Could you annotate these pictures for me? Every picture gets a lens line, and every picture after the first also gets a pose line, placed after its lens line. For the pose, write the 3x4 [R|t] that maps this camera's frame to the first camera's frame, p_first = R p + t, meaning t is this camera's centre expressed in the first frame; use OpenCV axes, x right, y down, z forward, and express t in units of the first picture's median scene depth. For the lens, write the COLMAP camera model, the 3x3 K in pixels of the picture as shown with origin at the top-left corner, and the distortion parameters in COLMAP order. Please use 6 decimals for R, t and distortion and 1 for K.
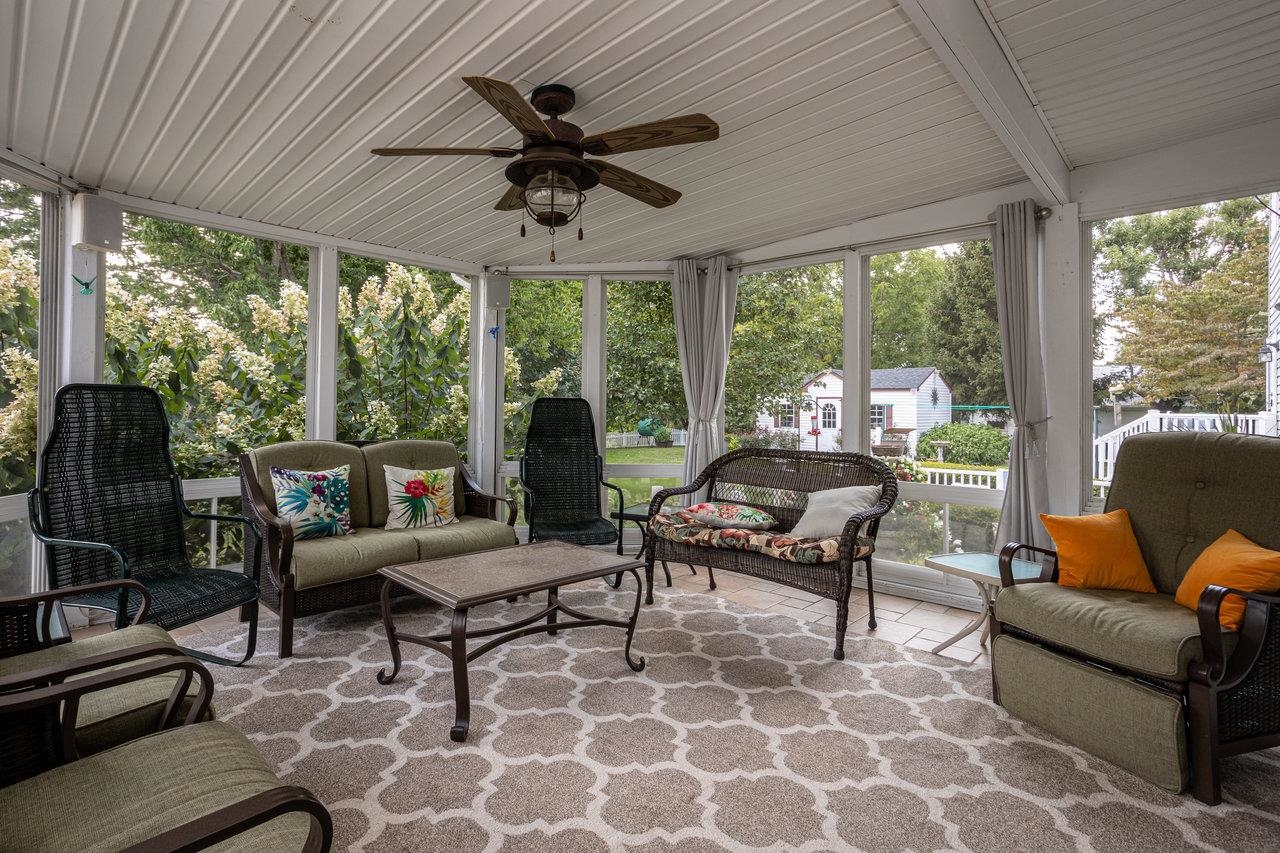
lens RADIAL K [[598.9, 0, 638.5], [0, 598.9, 399.8], [0, 0, 1]] dist [-0.032913, 0.000716]
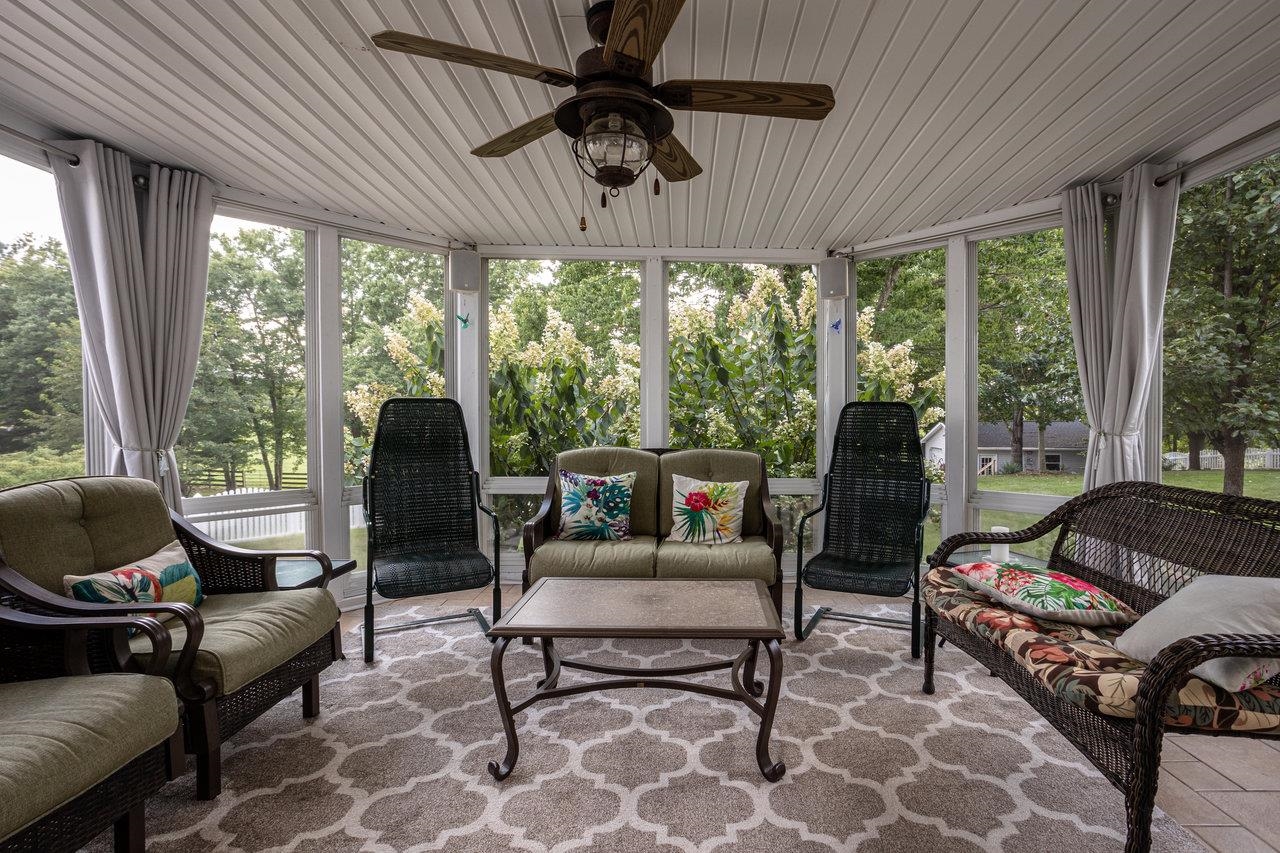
lens RADIAL K [[628.8, 0, 643.7], [0, 628.8, 423.4], [0, 0, 1]] dist [-0.054258, 0.030583]
pose [[0.722251, 0.003585, -0.691622, 0.279479], [0.014414, 0.999691, 0.020234, 0.005415], [0.691481, -0.024583, 0.721976, 0.254067]]
